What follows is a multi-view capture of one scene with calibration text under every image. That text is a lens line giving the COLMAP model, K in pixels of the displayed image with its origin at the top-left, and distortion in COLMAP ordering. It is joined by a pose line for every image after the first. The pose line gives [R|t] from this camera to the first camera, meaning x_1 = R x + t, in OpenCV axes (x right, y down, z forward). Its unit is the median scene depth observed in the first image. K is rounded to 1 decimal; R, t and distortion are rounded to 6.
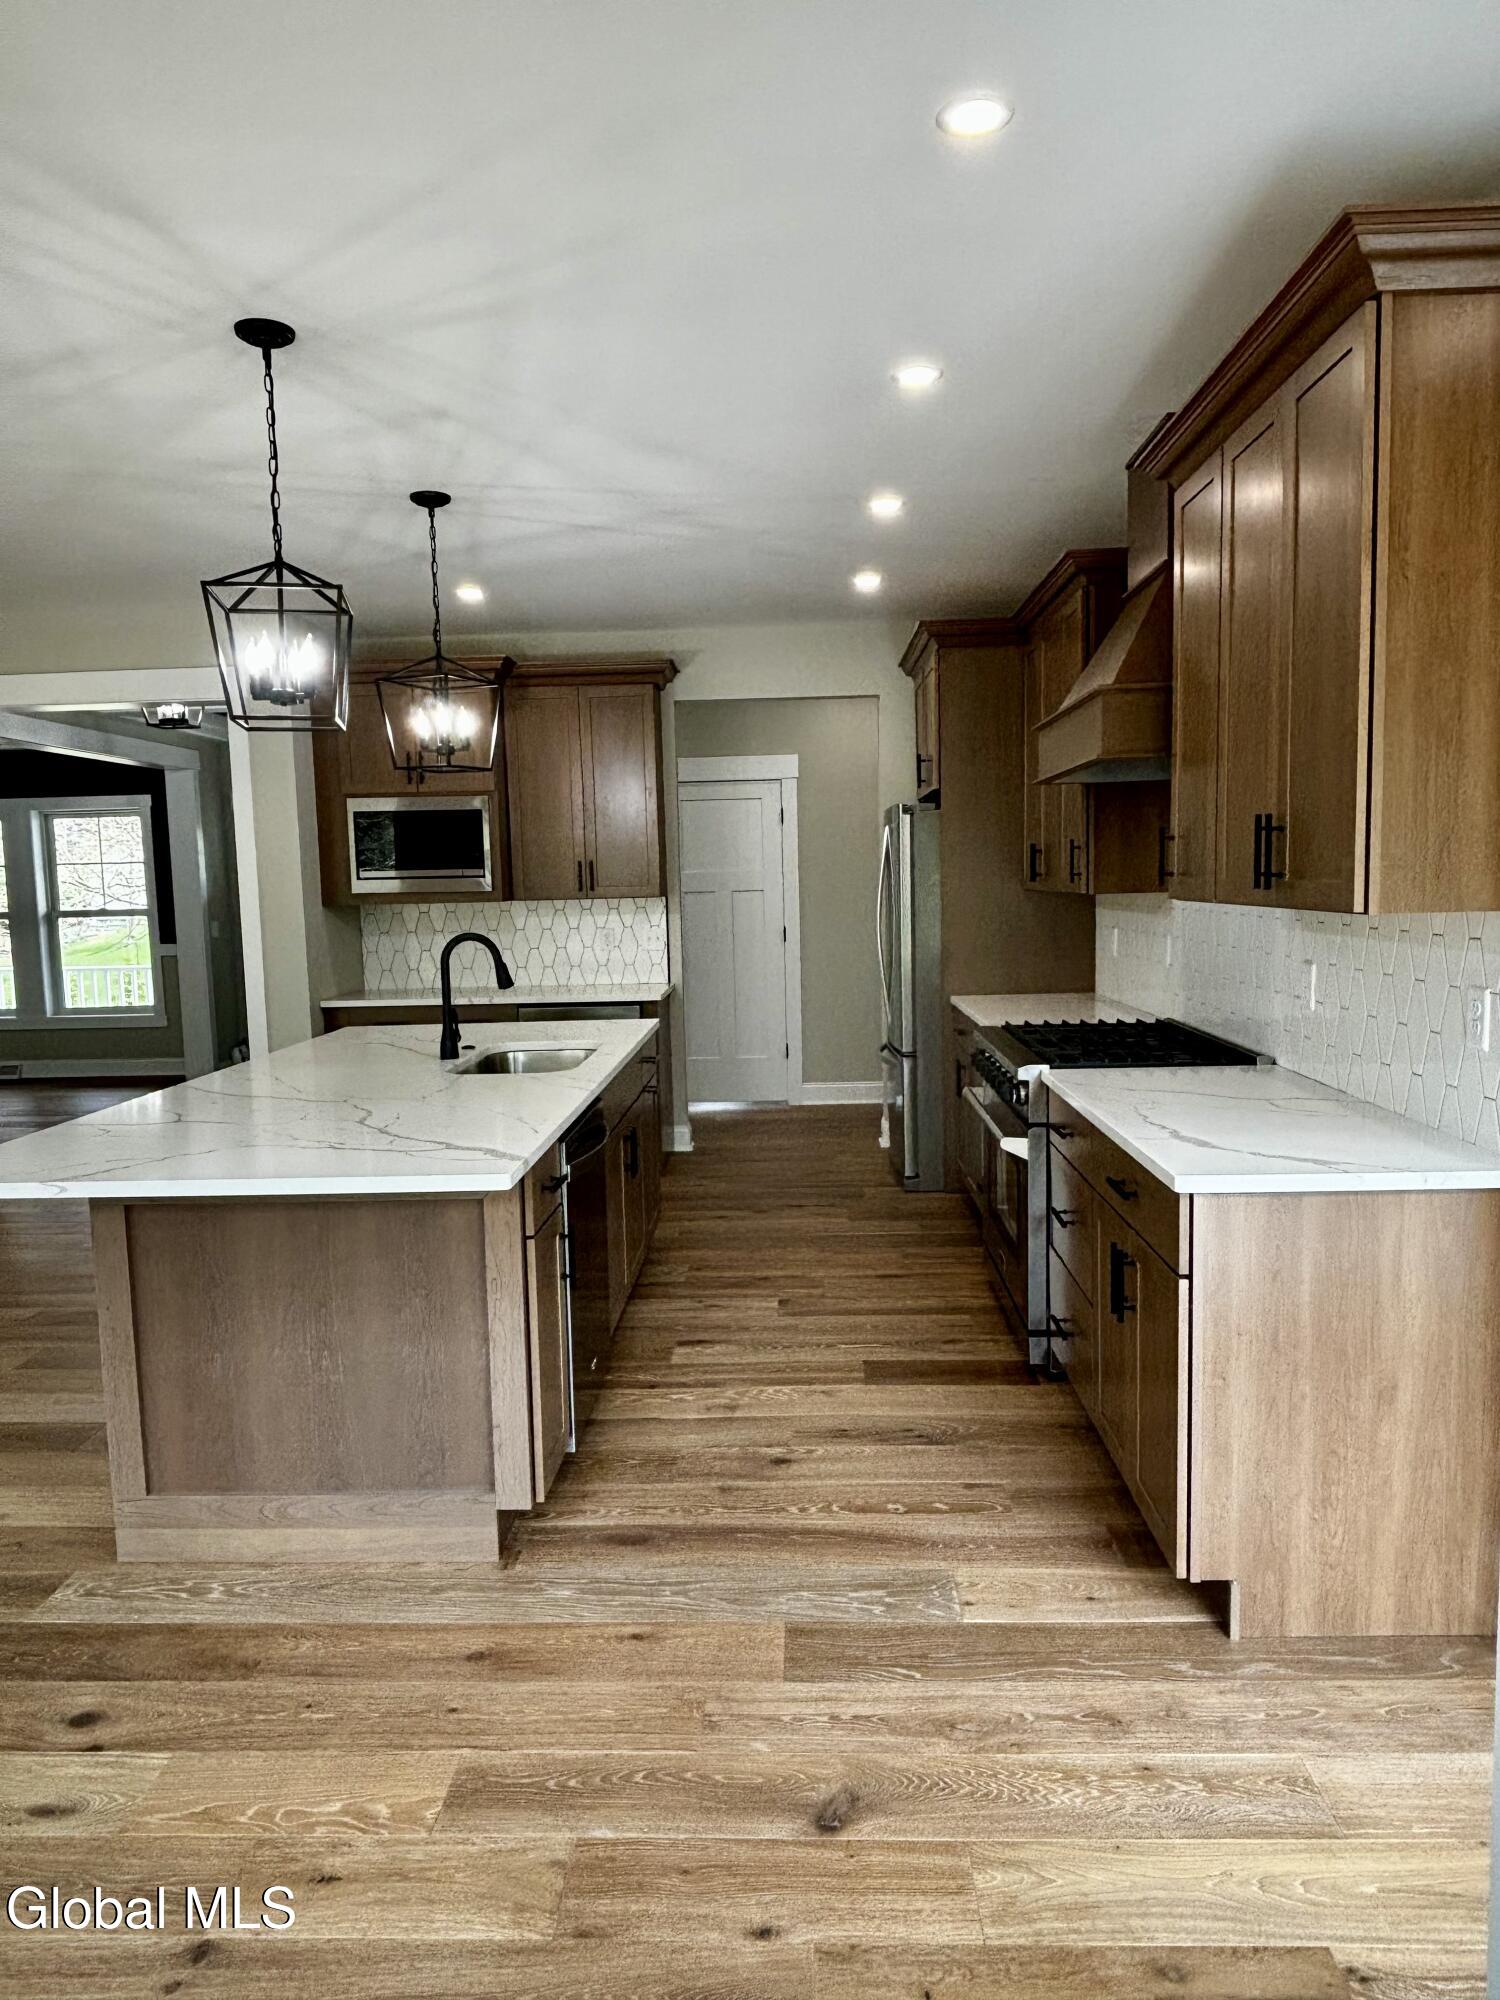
lens RADIAL K [[1290.5, 0, 750.0], [0, 1290.5, 1000.0], [0, 0, 1]] dist [-0.002468, -0.006864]
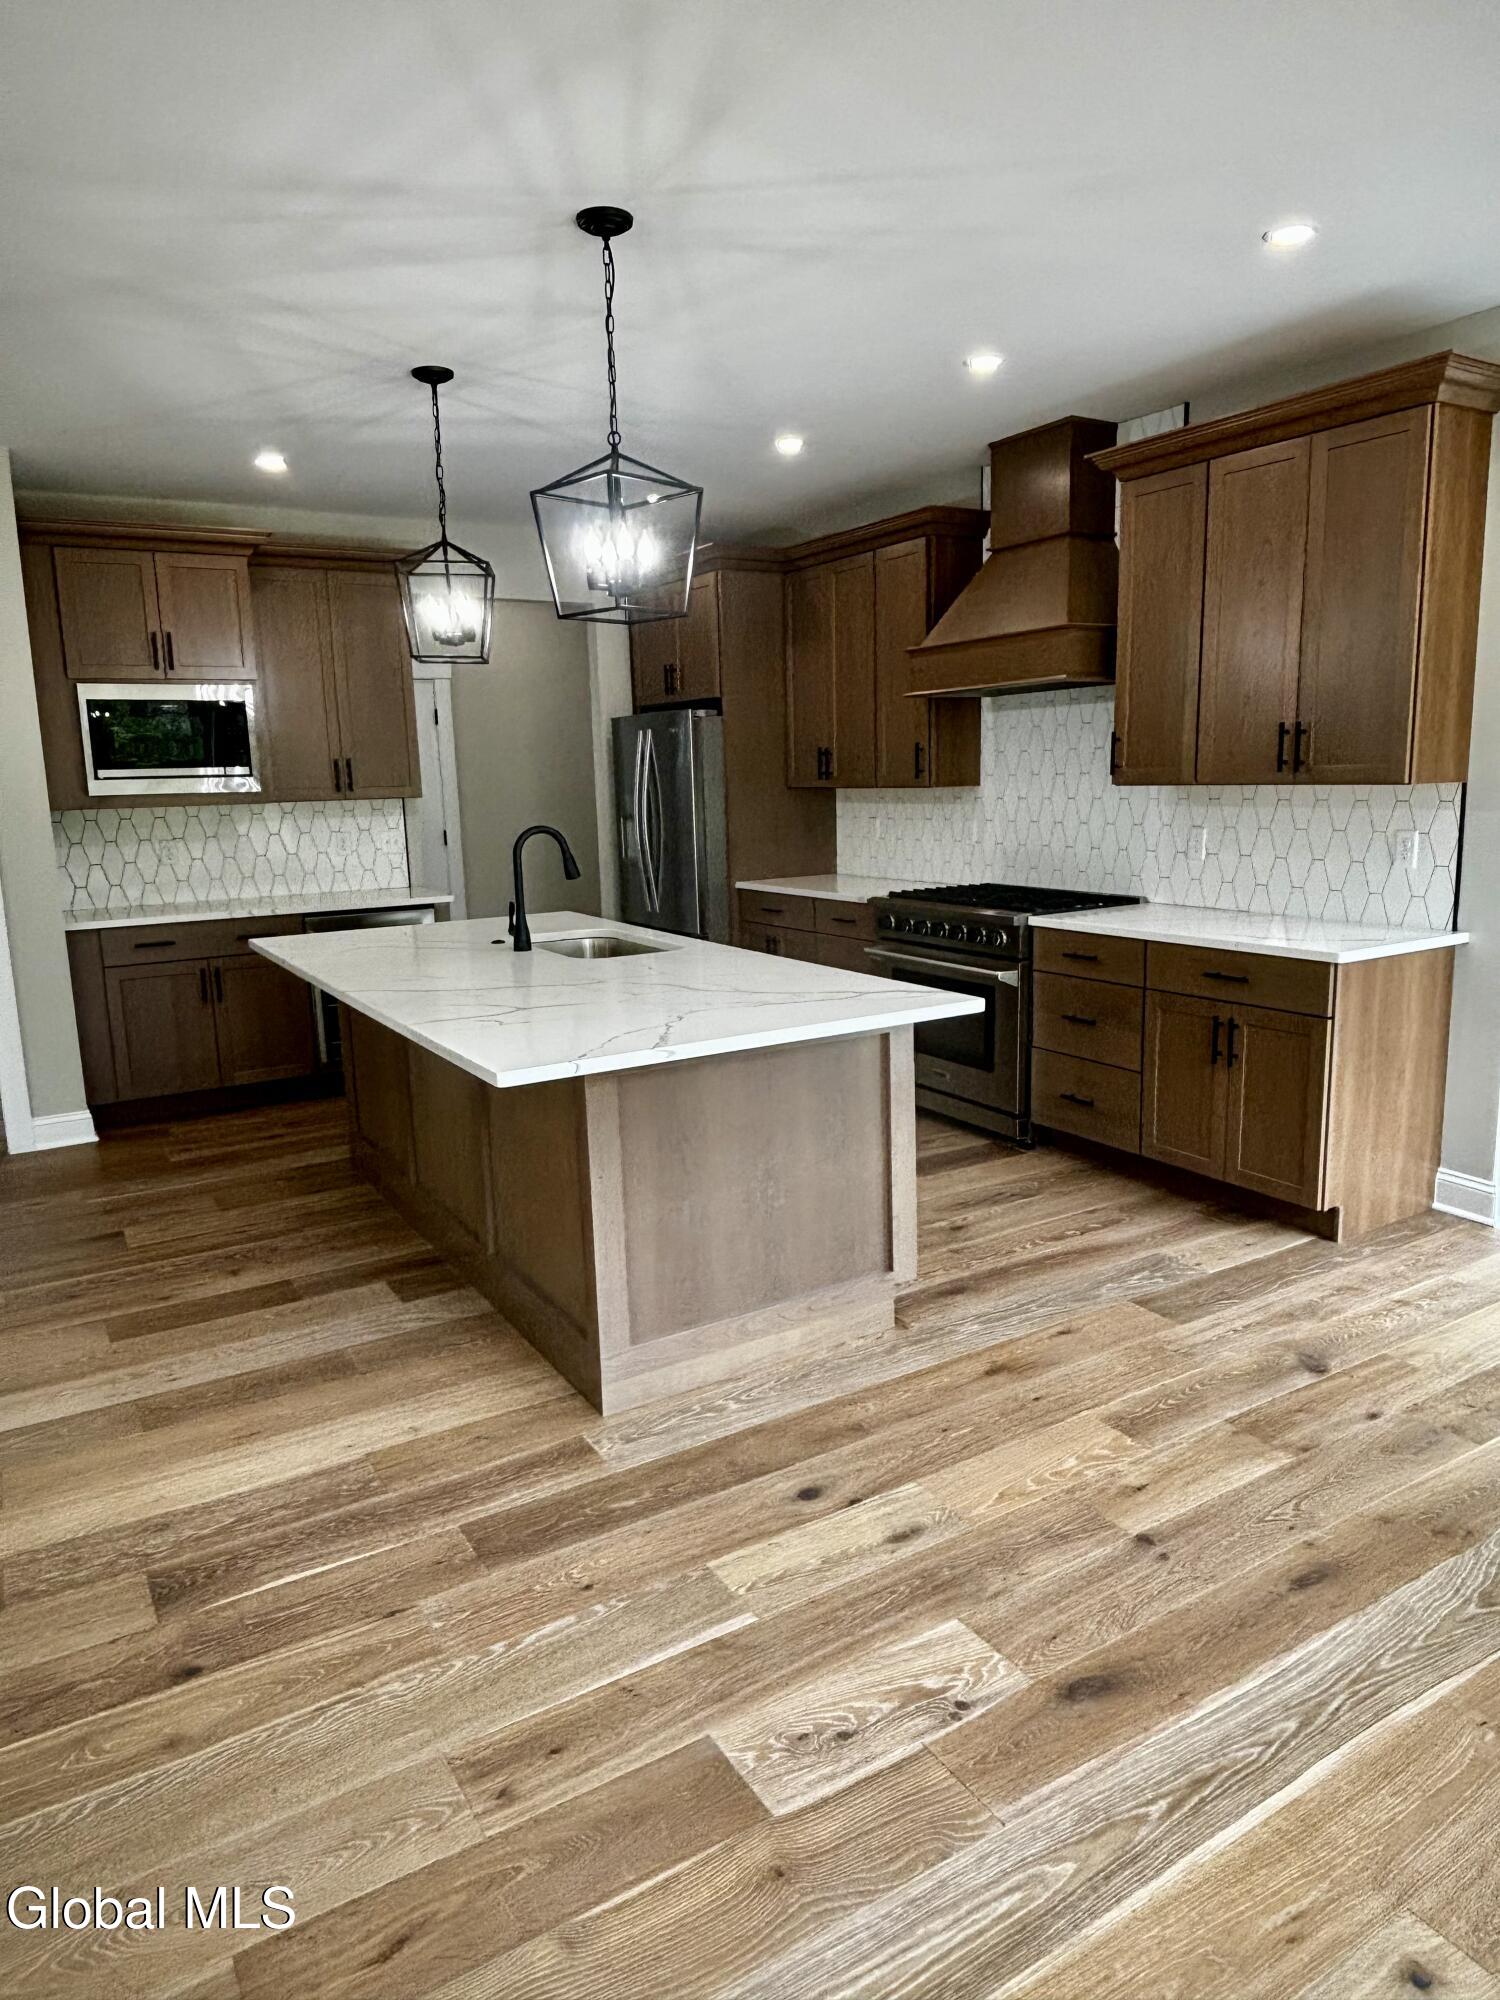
lens RADIAL K [[1295.8, 0, 750.0], [0, 1295.8, 1000.0], [0, 0, 1]] dist [0.042599, -0.062175]
pose [[0.828201, -0.095620, 0.552214, -1.021715], [0.060168, 0.994813, 0.082020, 0.018280], [-0.557192, -0.034703, 0.829658, 0.067171]]
